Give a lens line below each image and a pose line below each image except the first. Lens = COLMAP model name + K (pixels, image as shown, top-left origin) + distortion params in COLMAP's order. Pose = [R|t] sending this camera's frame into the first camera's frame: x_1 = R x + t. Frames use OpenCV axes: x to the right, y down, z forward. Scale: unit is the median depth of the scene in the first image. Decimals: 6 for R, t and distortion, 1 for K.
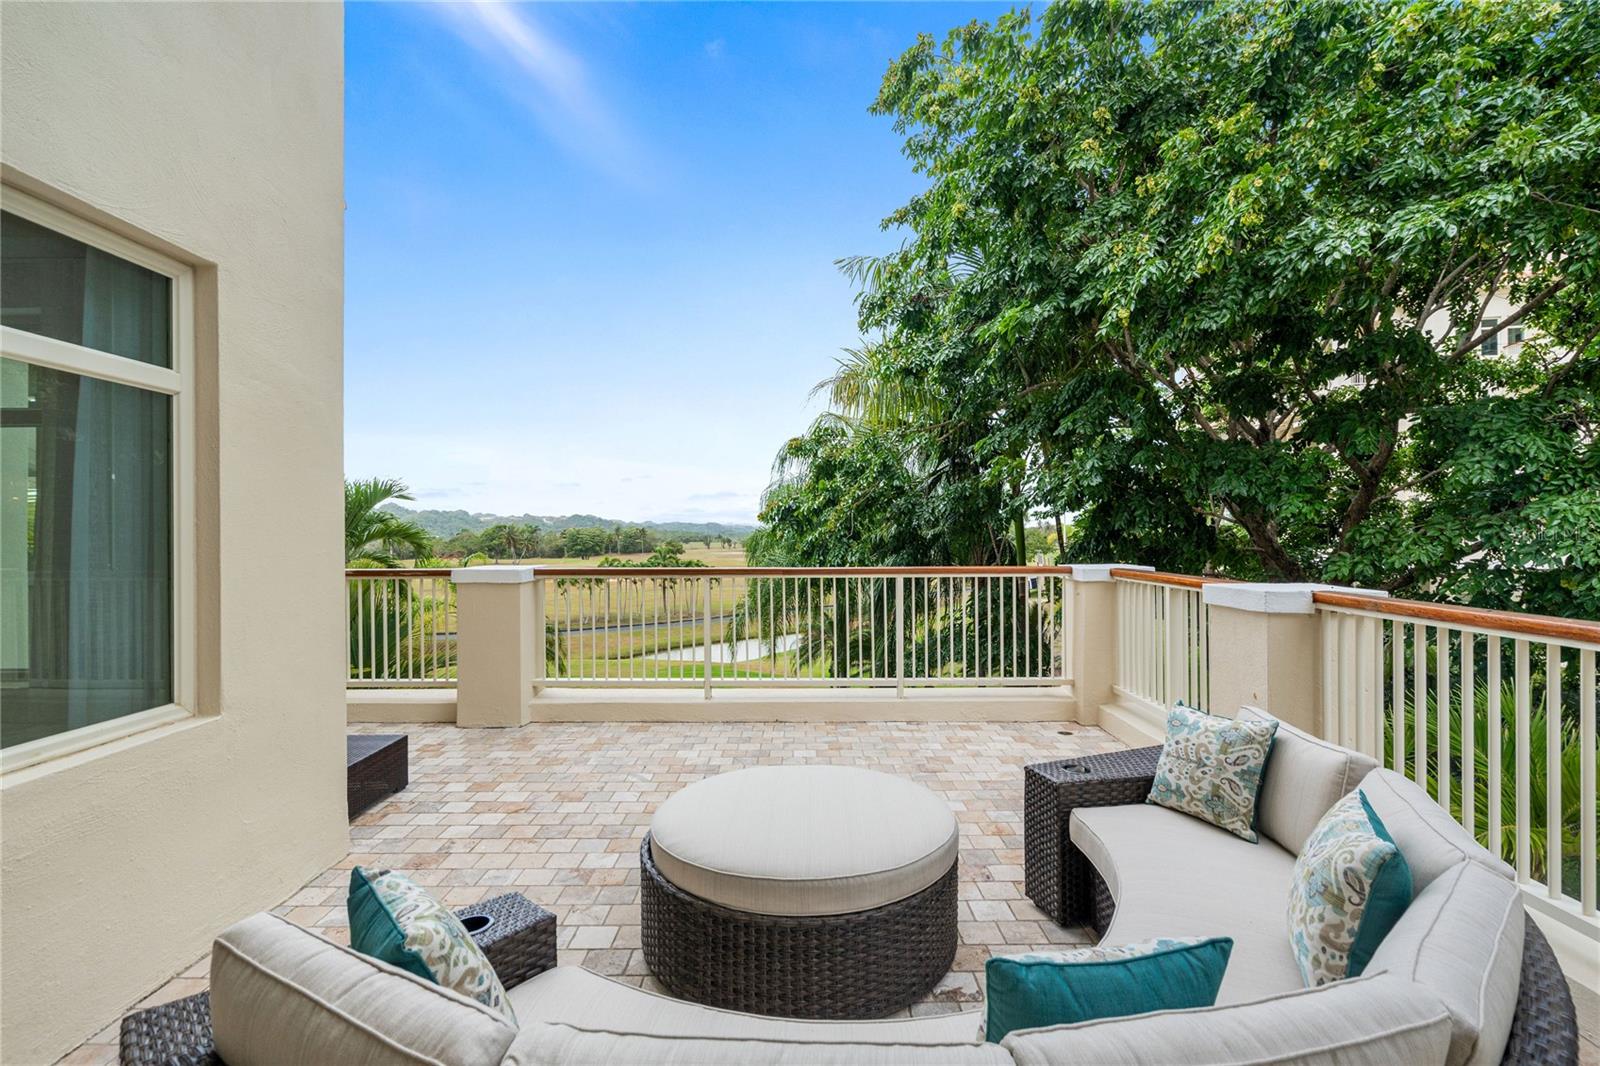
lens RADIAL K [[729.1, 0, 794.8], [0, 729.1, 557.7], [0, 0, 1]] dist [-0.001451, 0.000013]
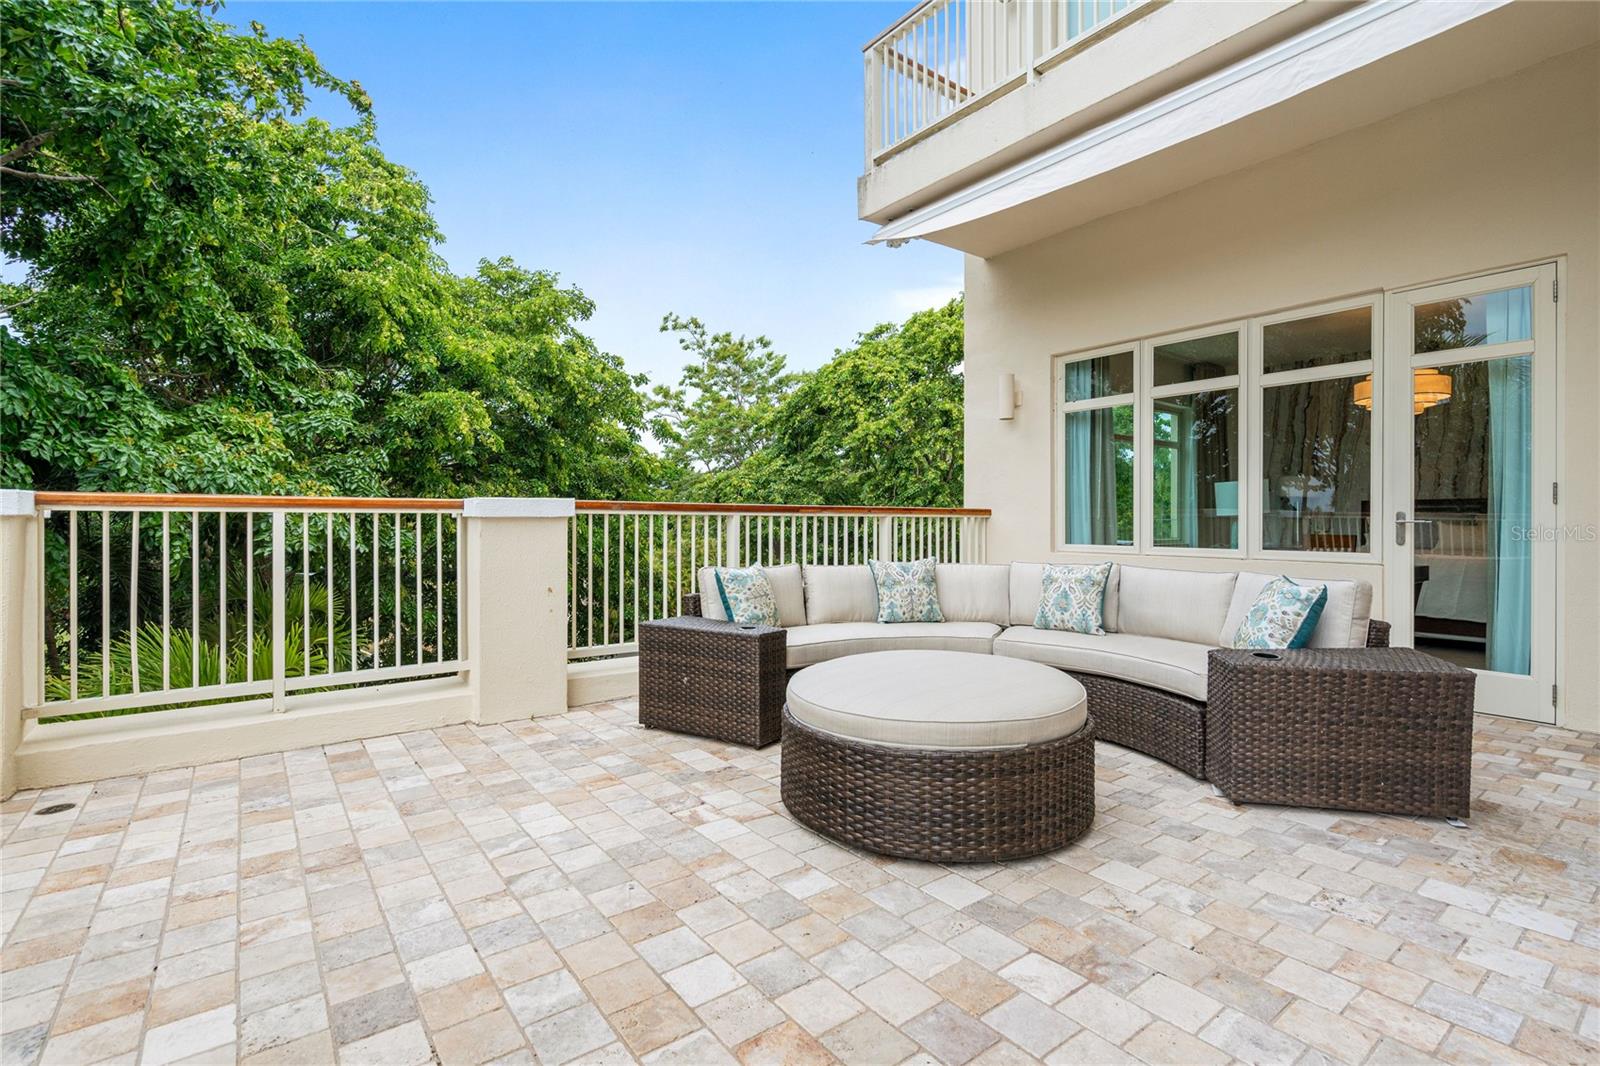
lens RADIAL K [[729.1, 0, 794.8], [0, 729.1, 557.7], [0, 0, 1]] dist [-0.001451, 0.000013]
pose [[-0.596817, -0.033742, 0.801668, -0.413361], [-0.001332, 0.999156, 0.041063, 0.034675], [-0.802376, 0.023440, -0.596358, 0.939250]]
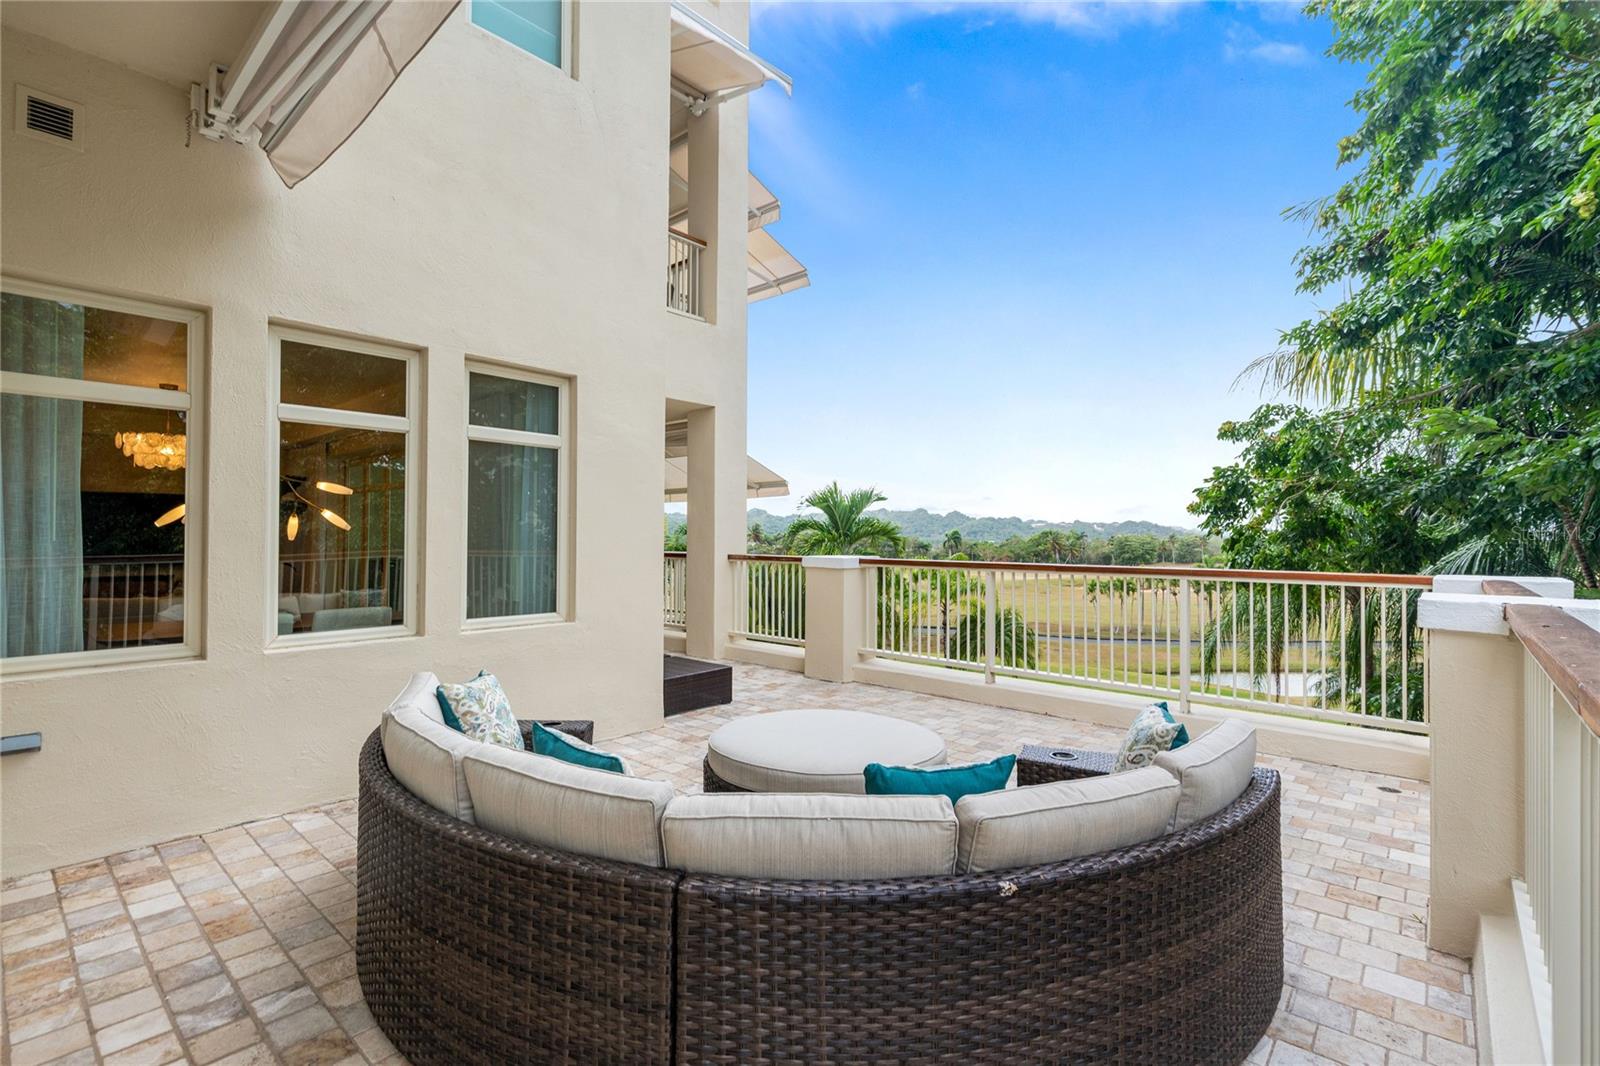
lens RADIAL K [[729.1, 0, 794.8], [0, 729.1, 557.7], [0, 0, 1]] dist [-0.001451, 0.000013]
pose [[0.745507, 0.030203, -0.665813, 0.362747], [-0.036152, 0.999335, 0.004853, 0.011330], [0.665517, 0.020452, 0.746102, 0.002787]]
